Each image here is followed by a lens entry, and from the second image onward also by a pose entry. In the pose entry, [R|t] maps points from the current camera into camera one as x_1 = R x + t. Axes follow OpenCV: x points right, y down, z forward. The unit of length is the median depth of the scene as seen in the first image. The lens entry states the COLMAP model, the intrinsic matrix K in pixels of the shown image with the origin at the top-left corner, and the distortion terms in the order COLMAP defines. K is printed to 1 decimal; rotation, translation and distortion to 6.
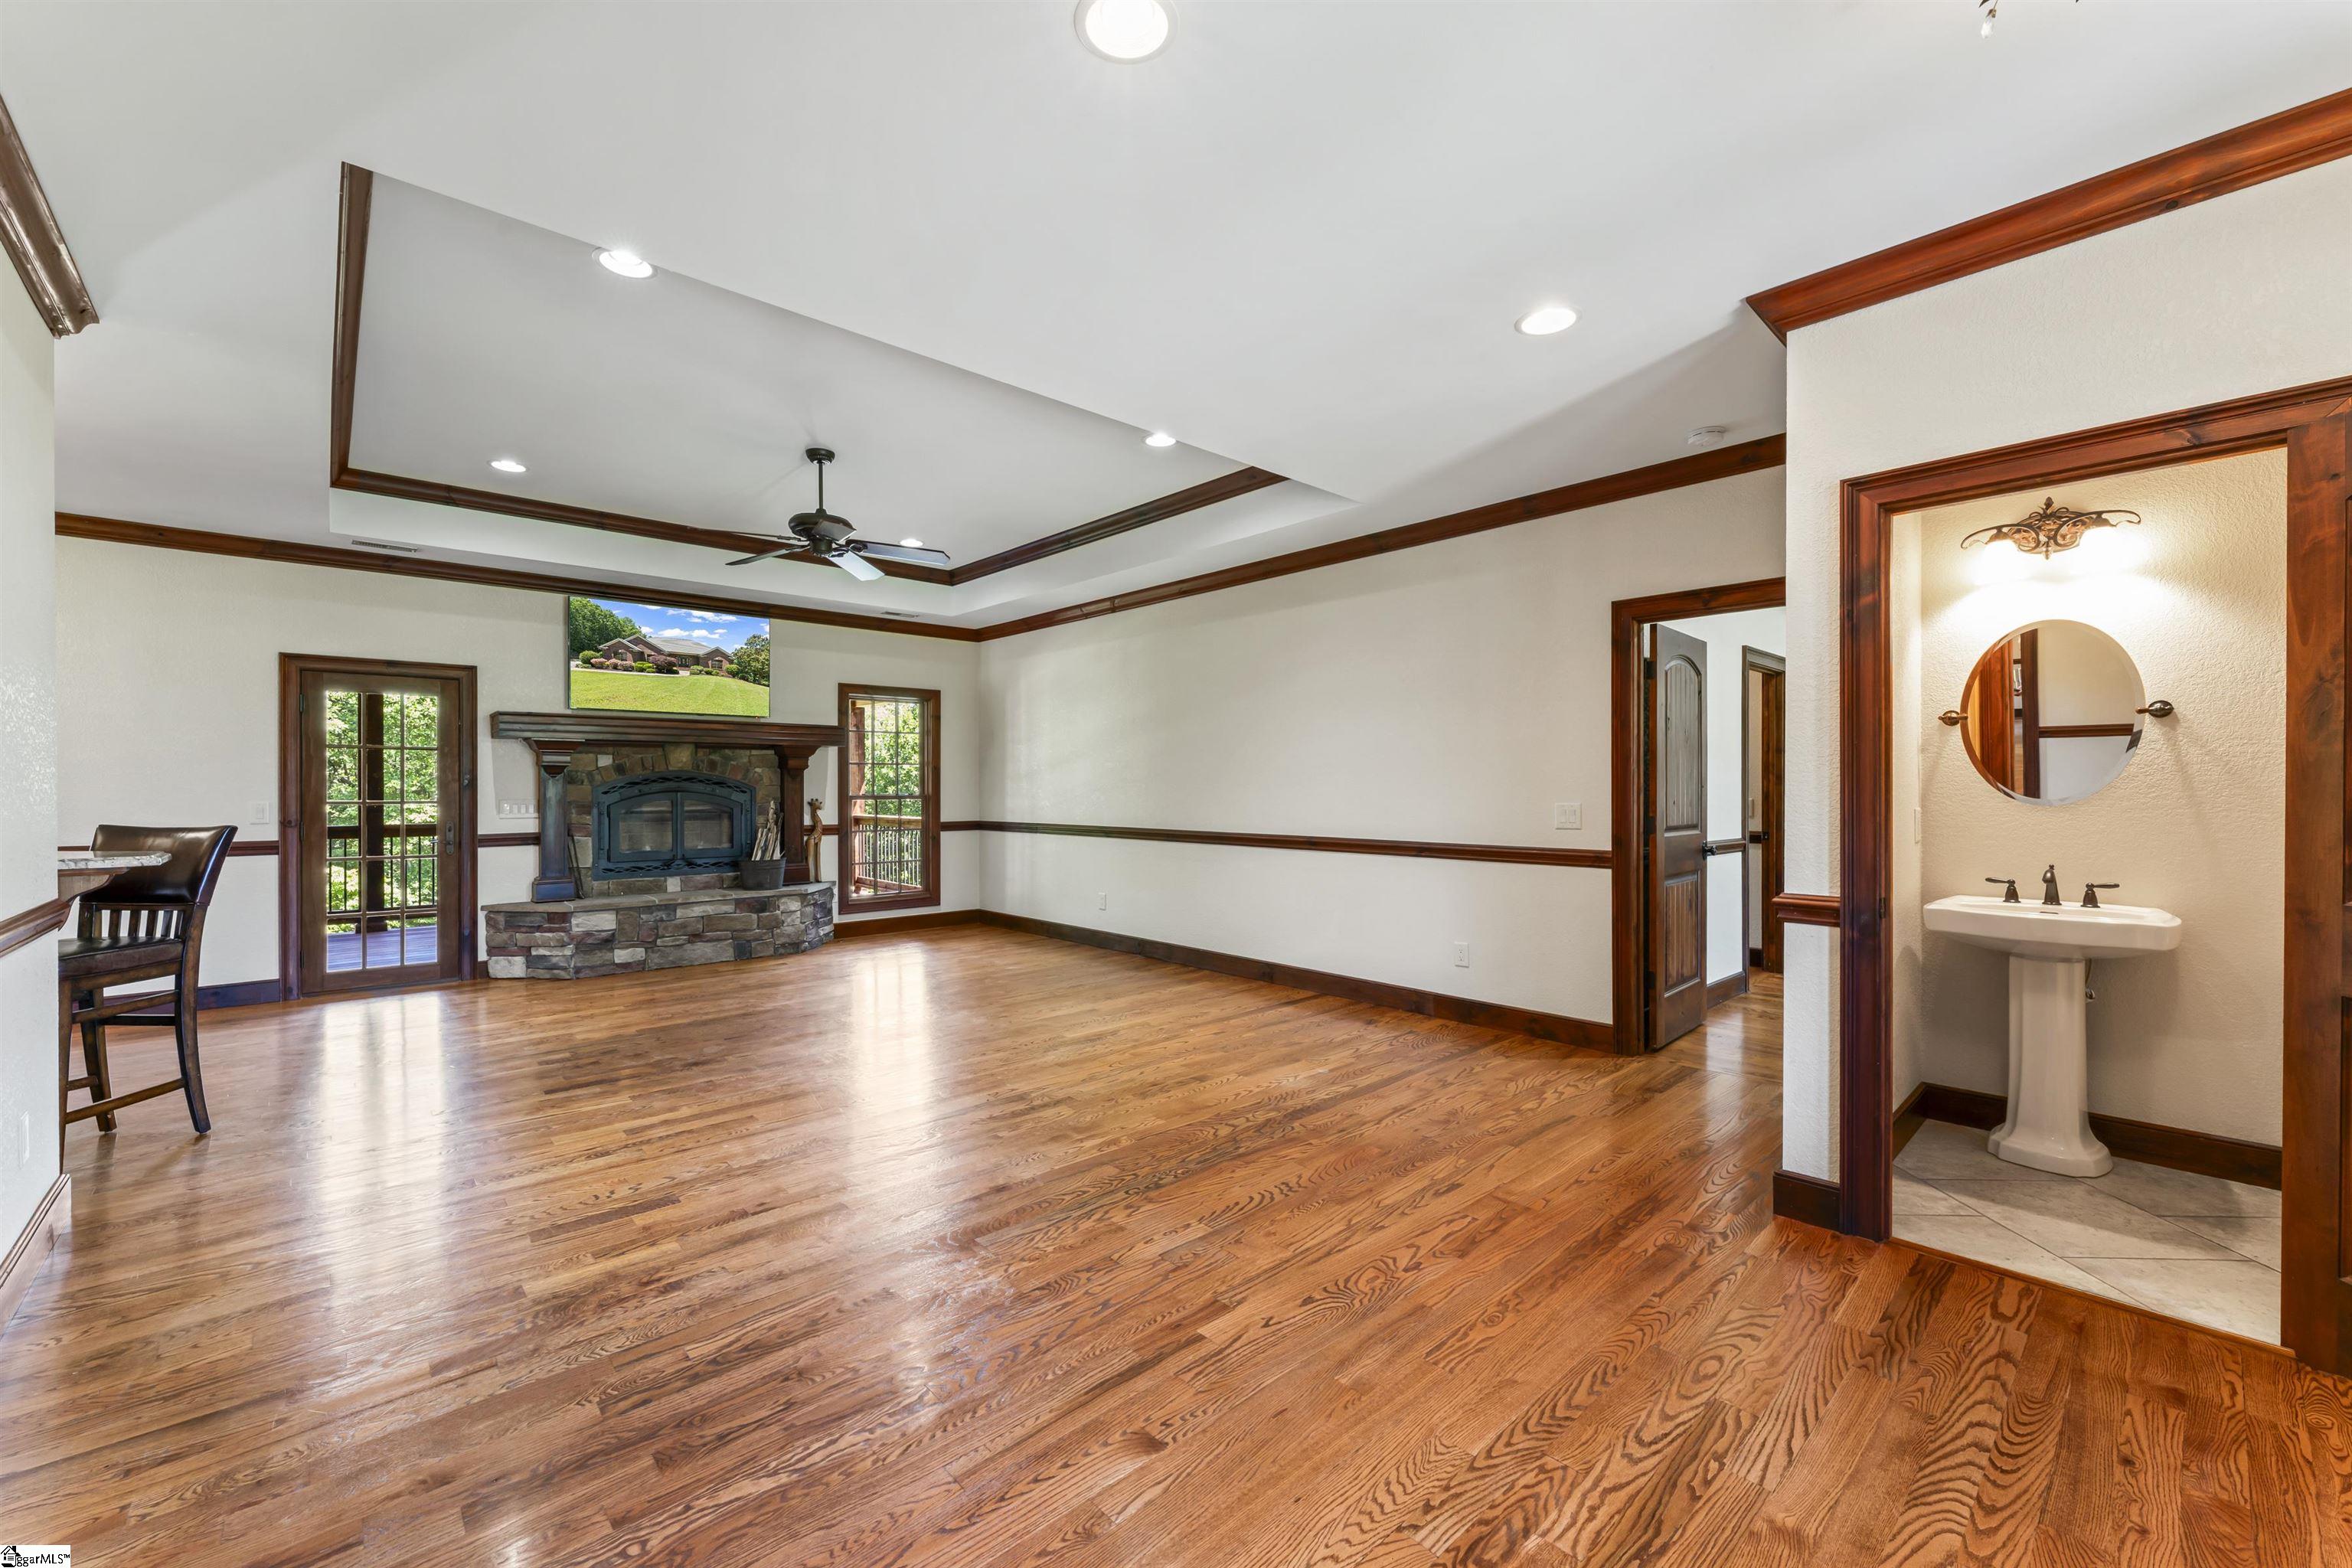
lens RADIAL K [[951.0, 0, 1178.7], [0, 951.0, 775.6], [0, 0, 1]] dist [-0.003563, 0.001168]
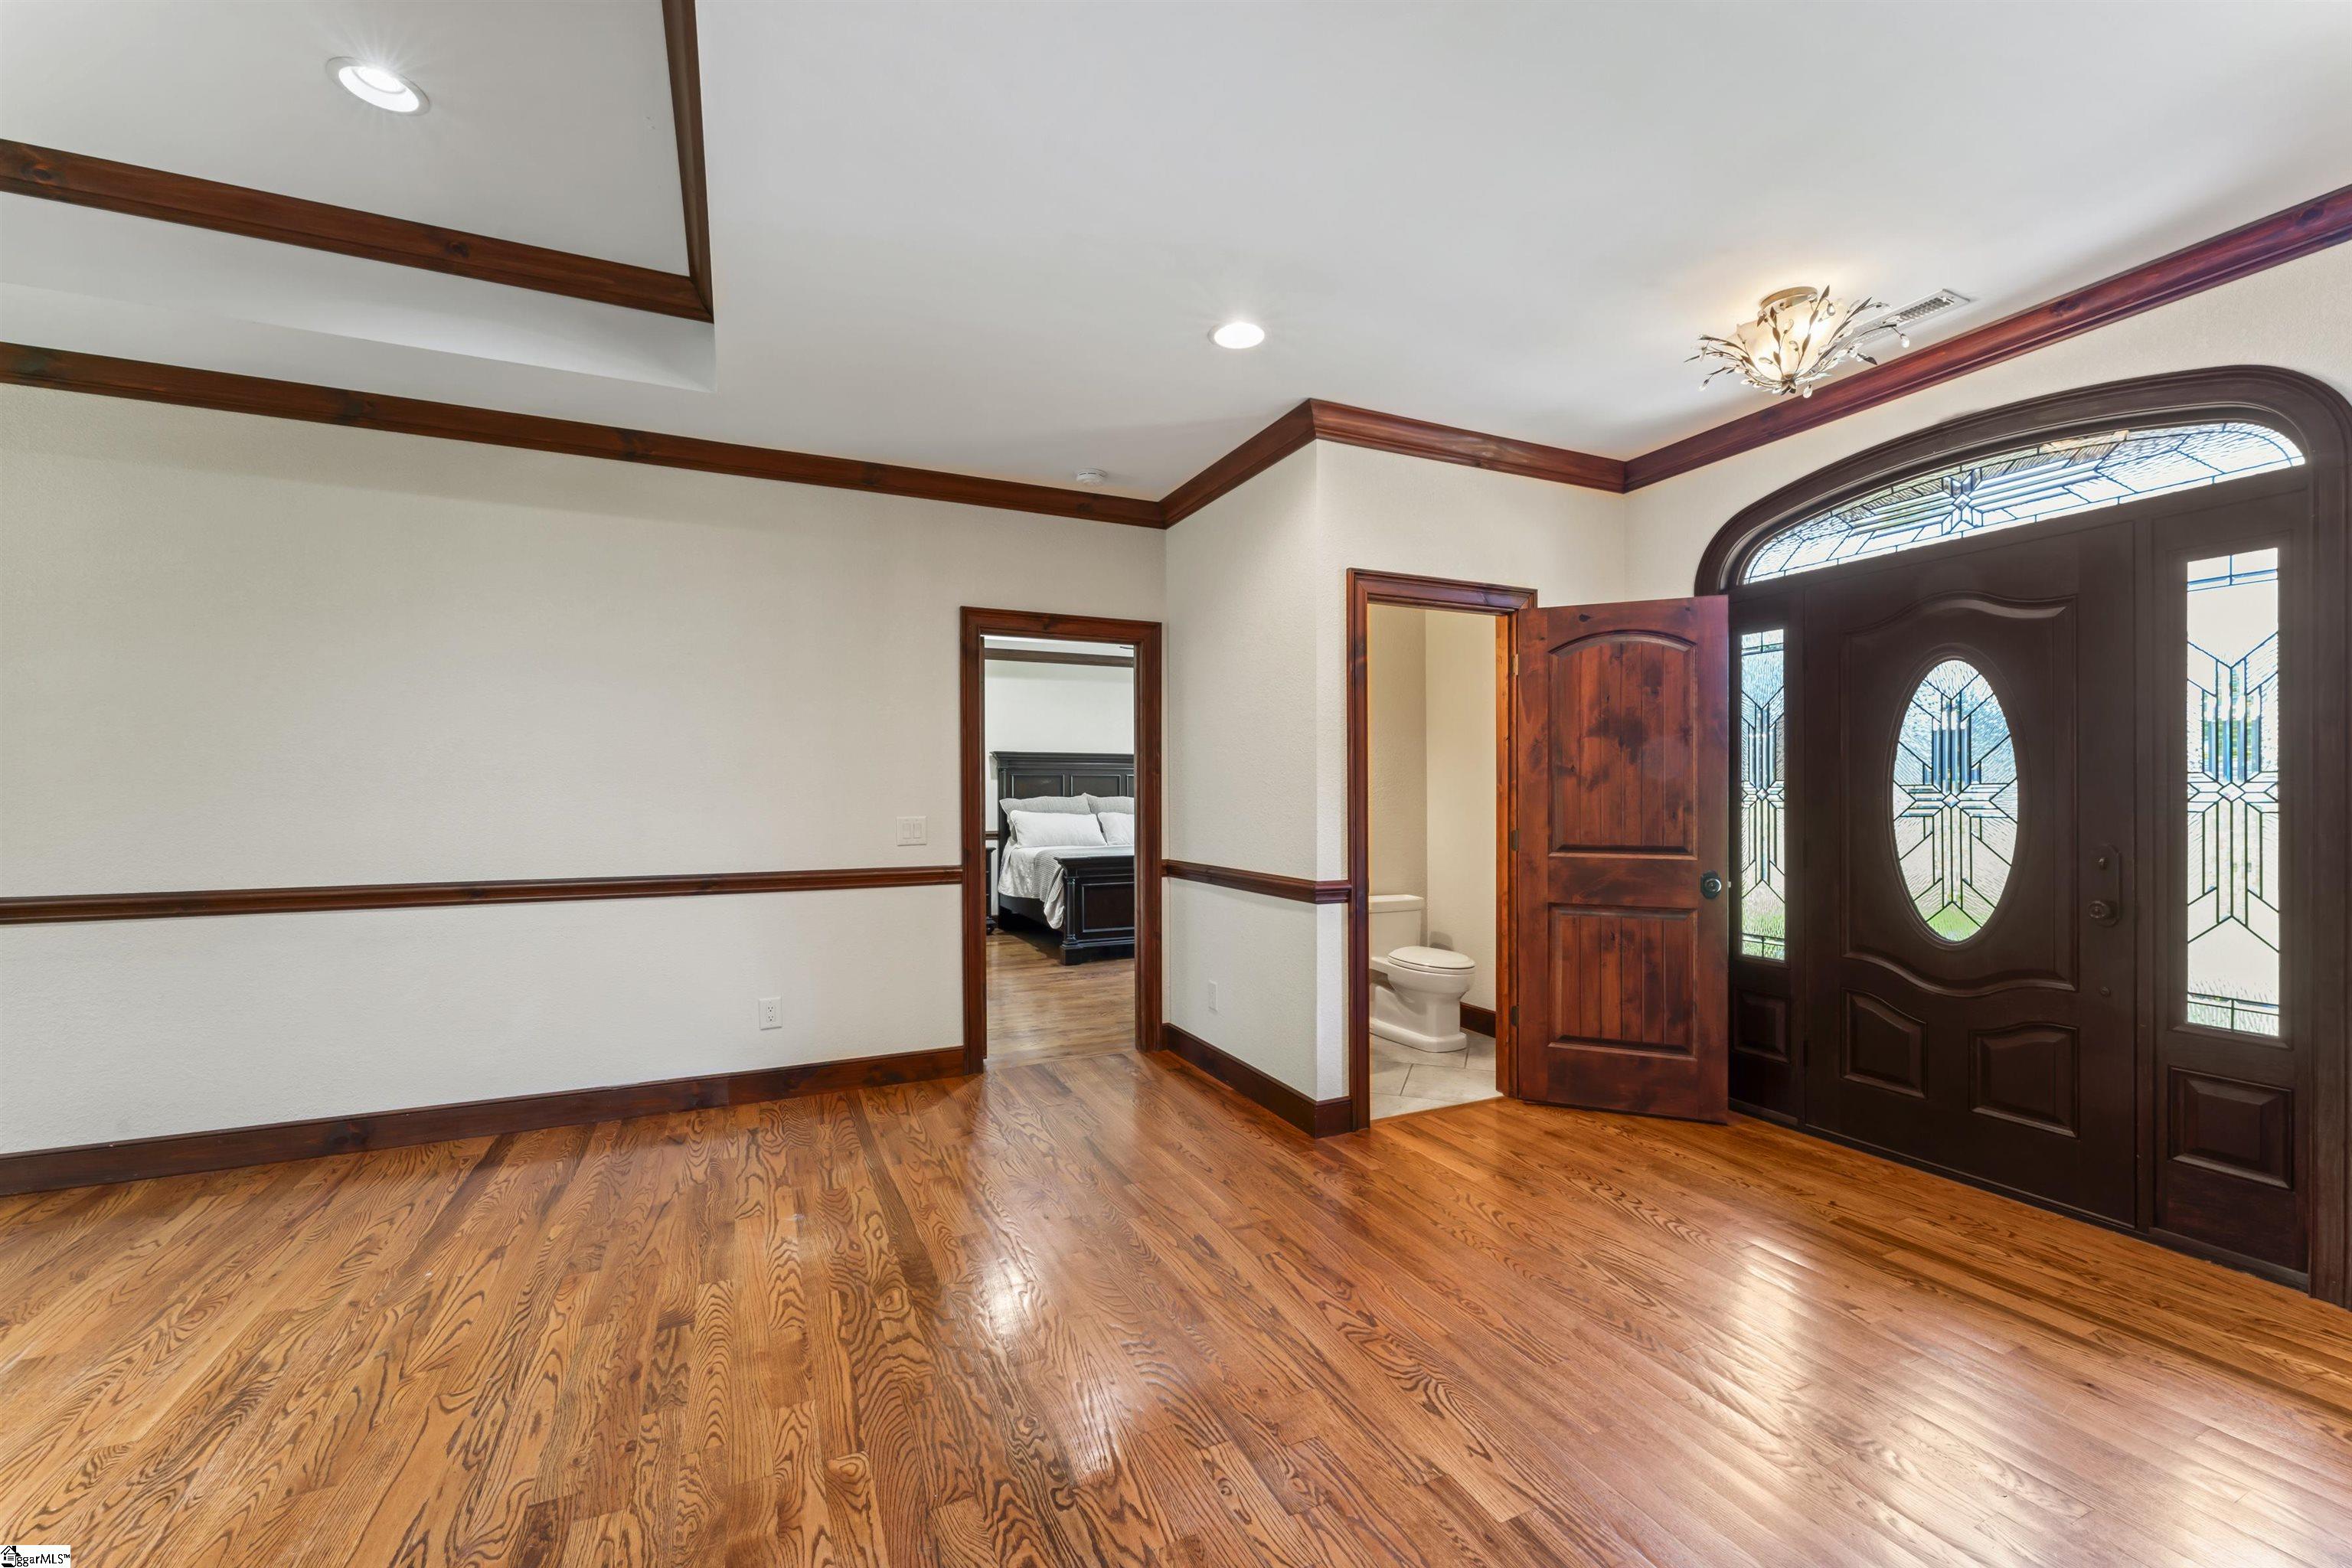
lens RADIAL K [[951.0, 0, 1136.1], [0, 951.0, 779.4], [0, 0, 1]] dist [-0.003563, 0.001168]
pose [[0.300645, 0.014760, 0.953622, -0.459247], [-0.008581, 0.999882, -0.012770, 0.004602], [-0.953698, -0.004344, 0.300736, 0.608497]]
